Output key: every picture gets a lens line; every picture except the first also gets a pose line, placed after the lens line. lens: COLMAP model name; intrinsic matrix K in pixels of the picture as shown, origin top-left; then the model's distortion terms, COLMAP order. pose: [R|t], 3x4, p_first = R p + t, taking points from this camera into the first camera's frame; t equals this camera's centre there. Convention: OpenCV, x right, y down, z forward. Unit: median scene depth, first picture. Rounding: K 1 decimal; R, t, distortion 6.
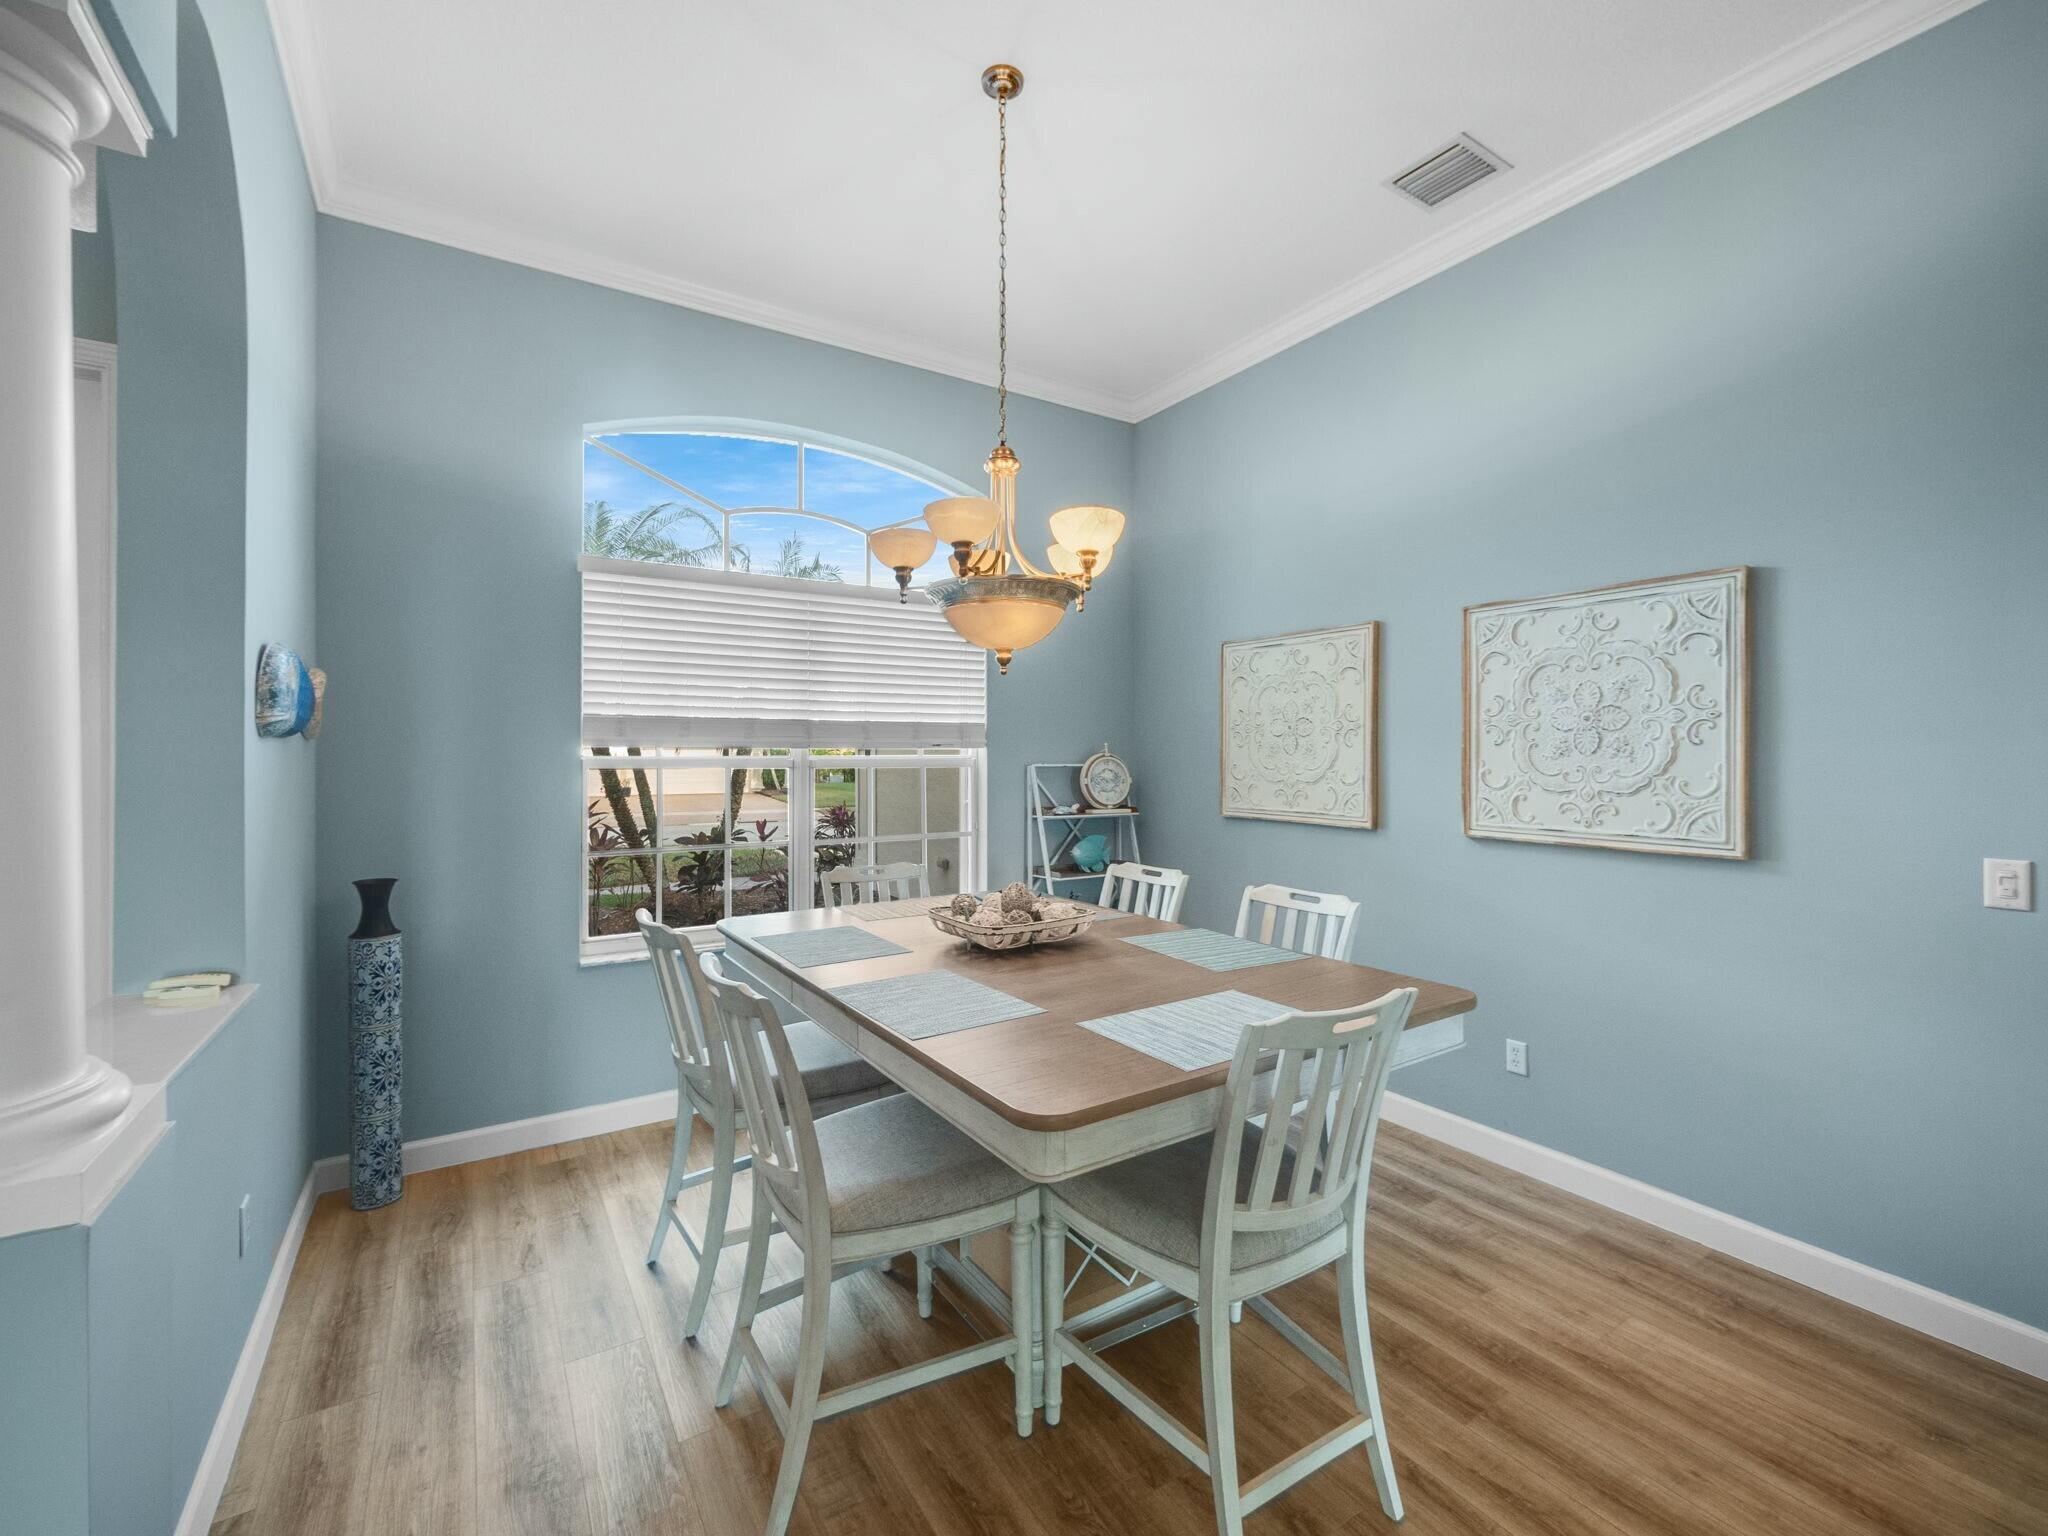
lens RADIAL K [[871.7, 0, 1020.6], [0, 871.7, 765.5], [0, 0, 1]] dist [-0.002201, -0.000324]
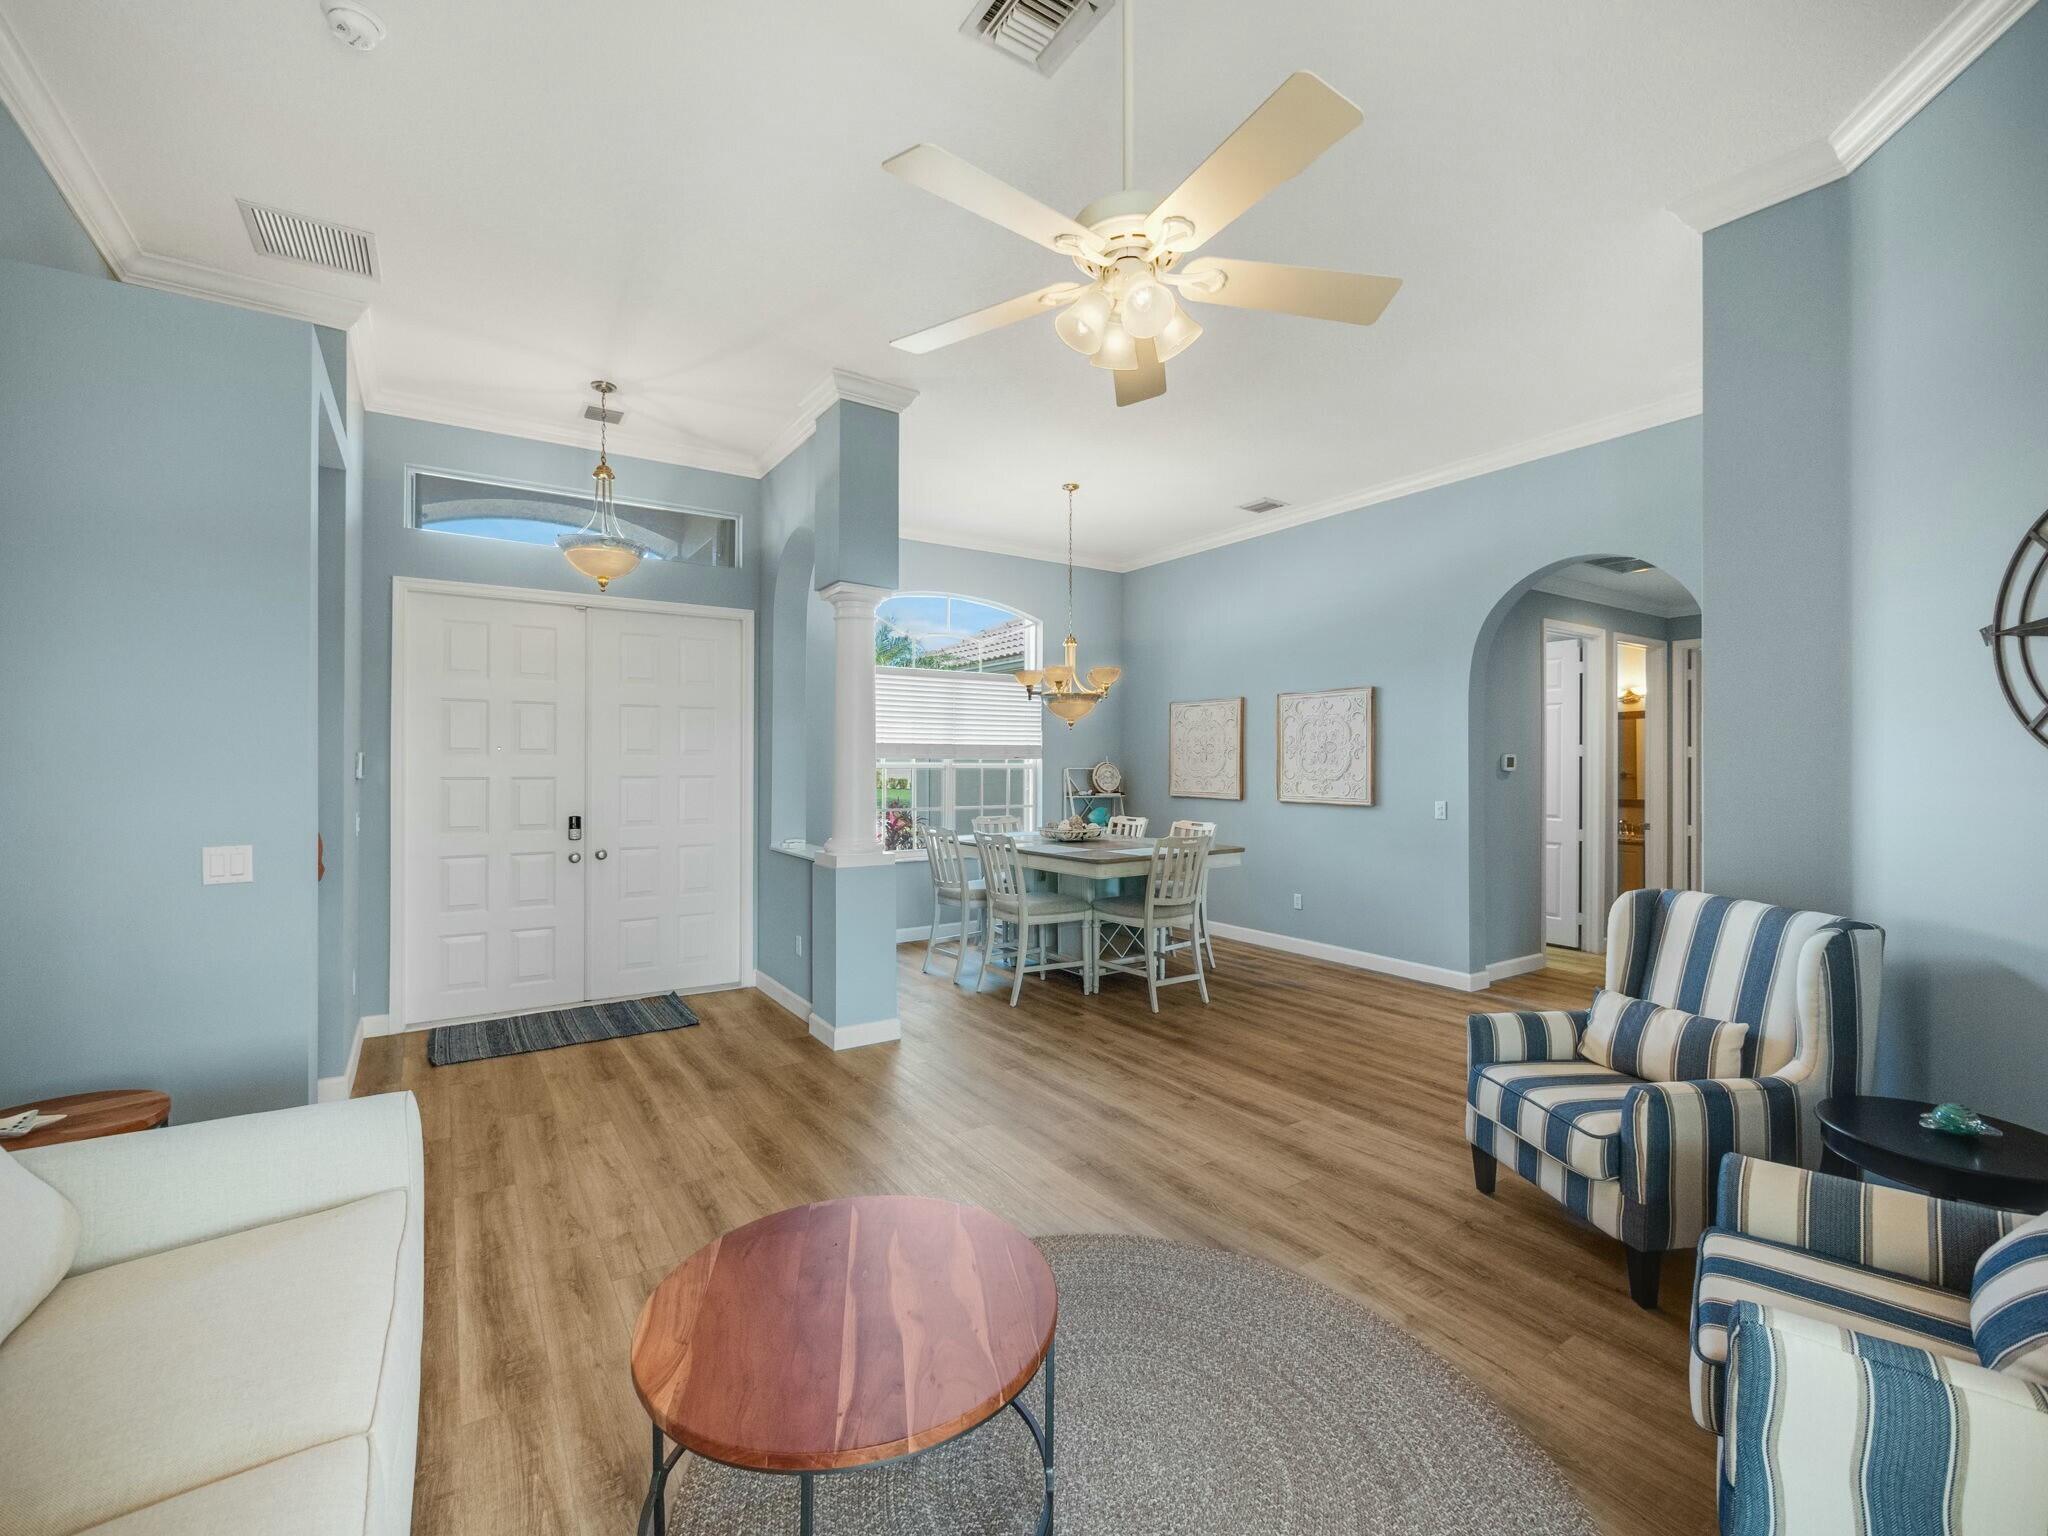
lens RADIAL K [[871.7, 0, 1020.6], [0, 871.7, 765.5], [0, 0, 1]] dist [-0.002201, -0.000324]
pose [[0.999860, 0.001640, 0.016647, -0.177497], [-0.001479, 0.999952, -0.009667, 0.017685], [-0.016662, 0.009641, 0.999815, -1.282690]]
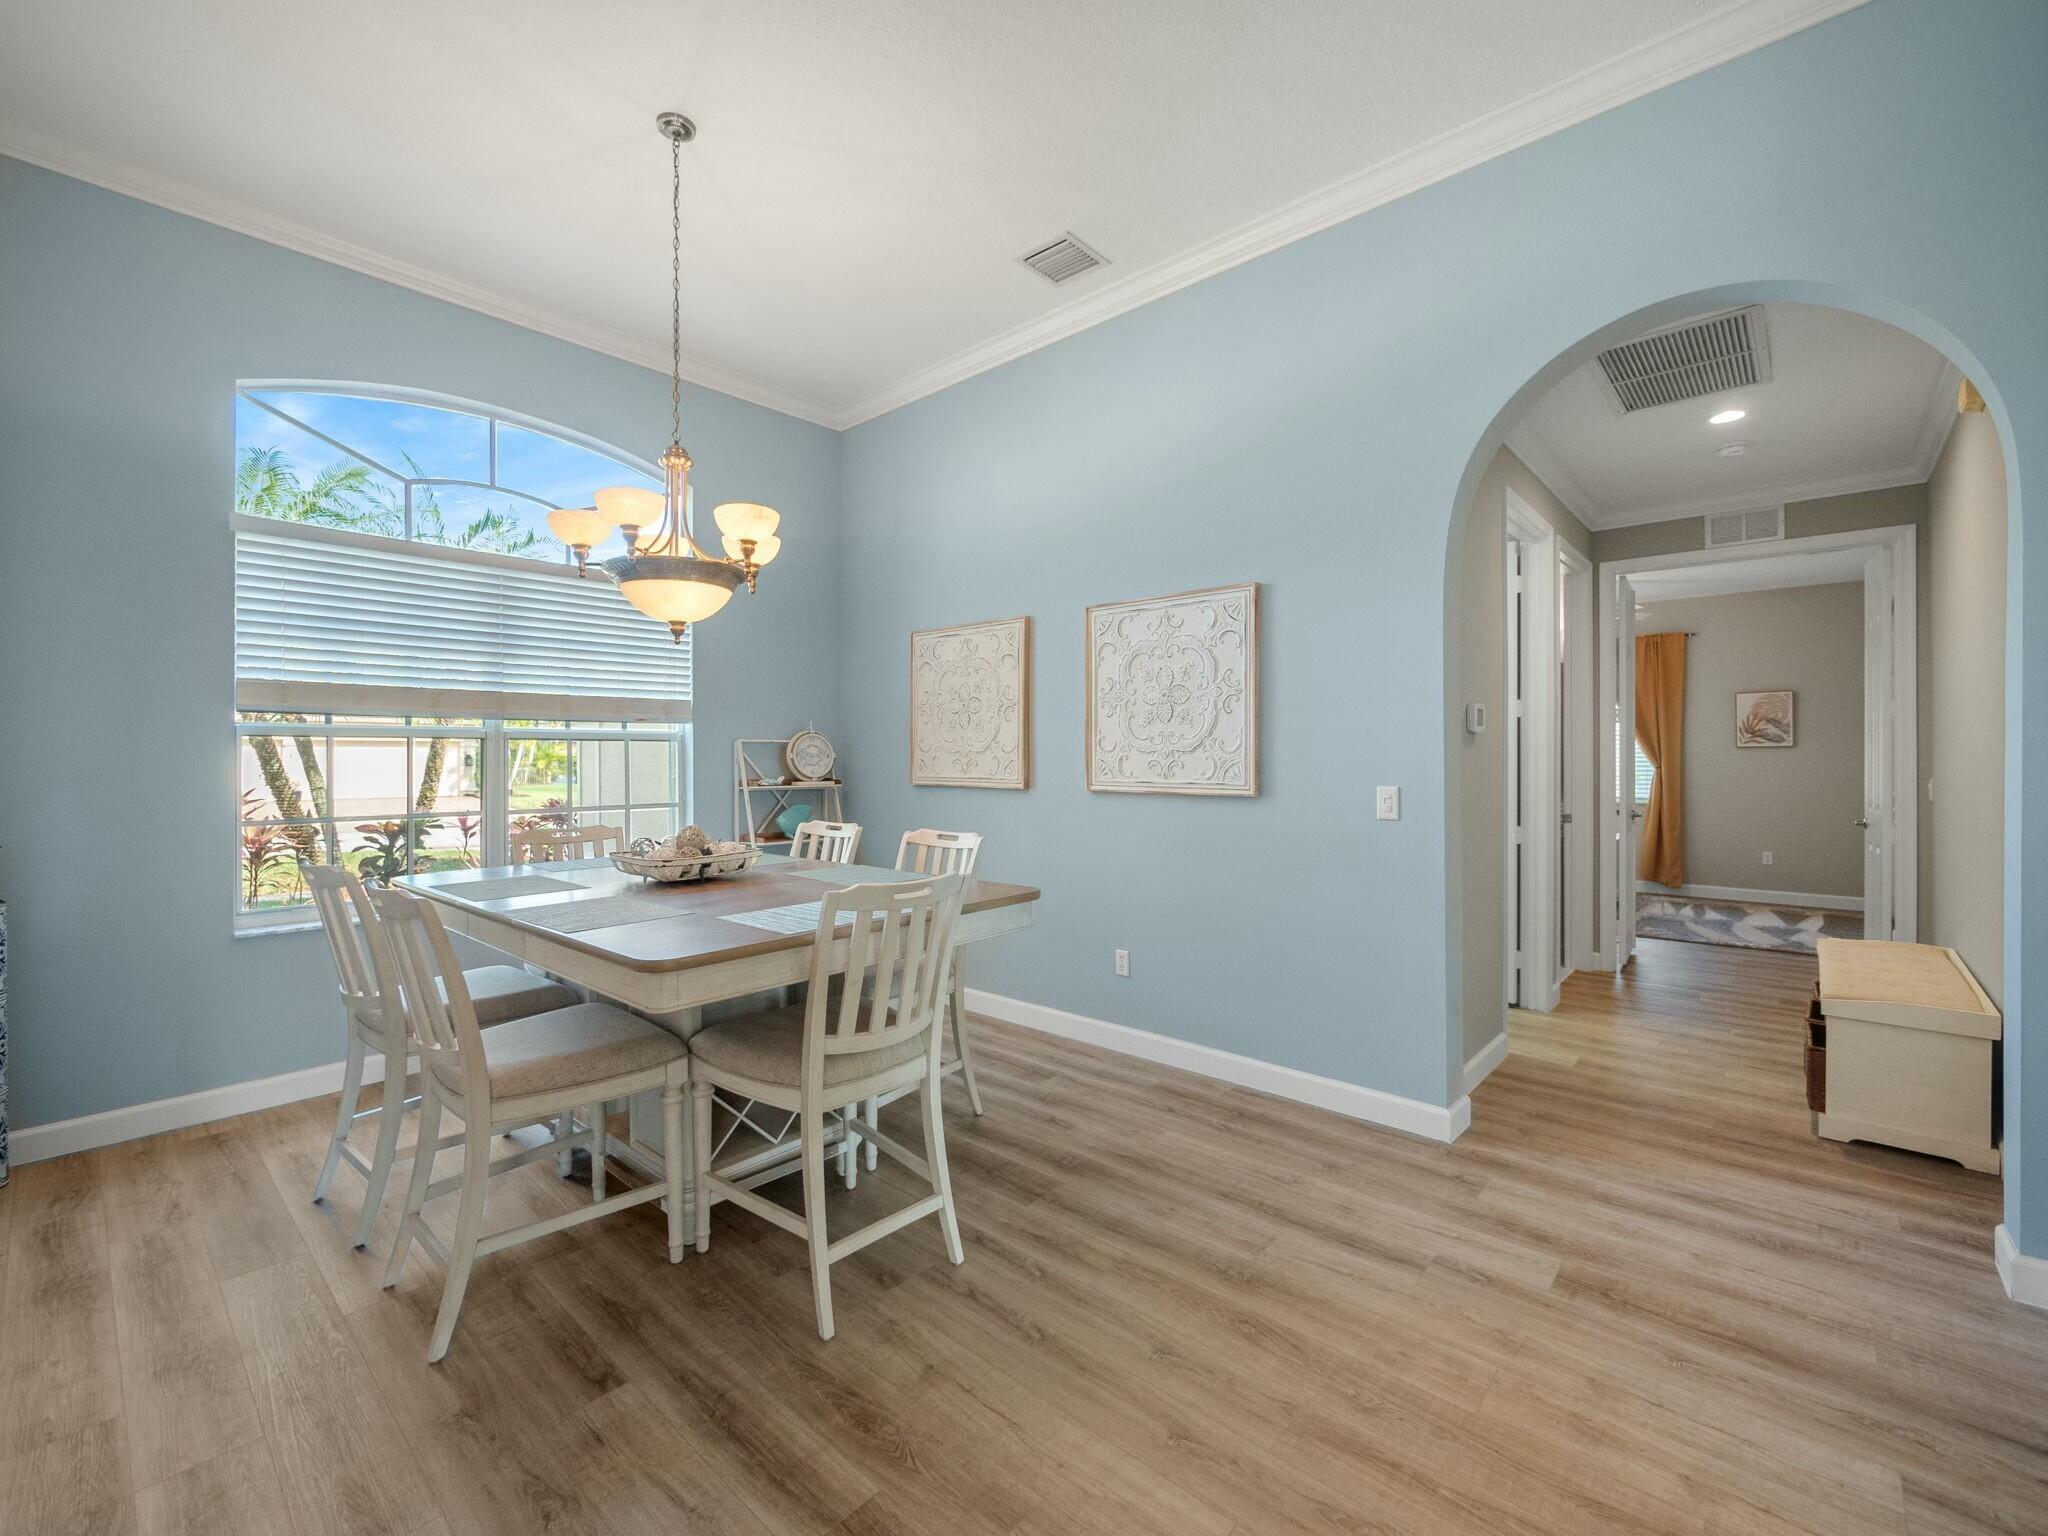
lens RADIAL K [[871.7, 0, 1020.6], [0, 871.7, 765.5], [0, 0, 1]] dist [-0.002201, -0.000324]
pose [[0.964027, -0.004668, 0.265762, 0.098832], [0.004992, 0.999987, -0.000544, 0.051961], [-0.265756, 0.001851, 0.964038, -0.200477]]
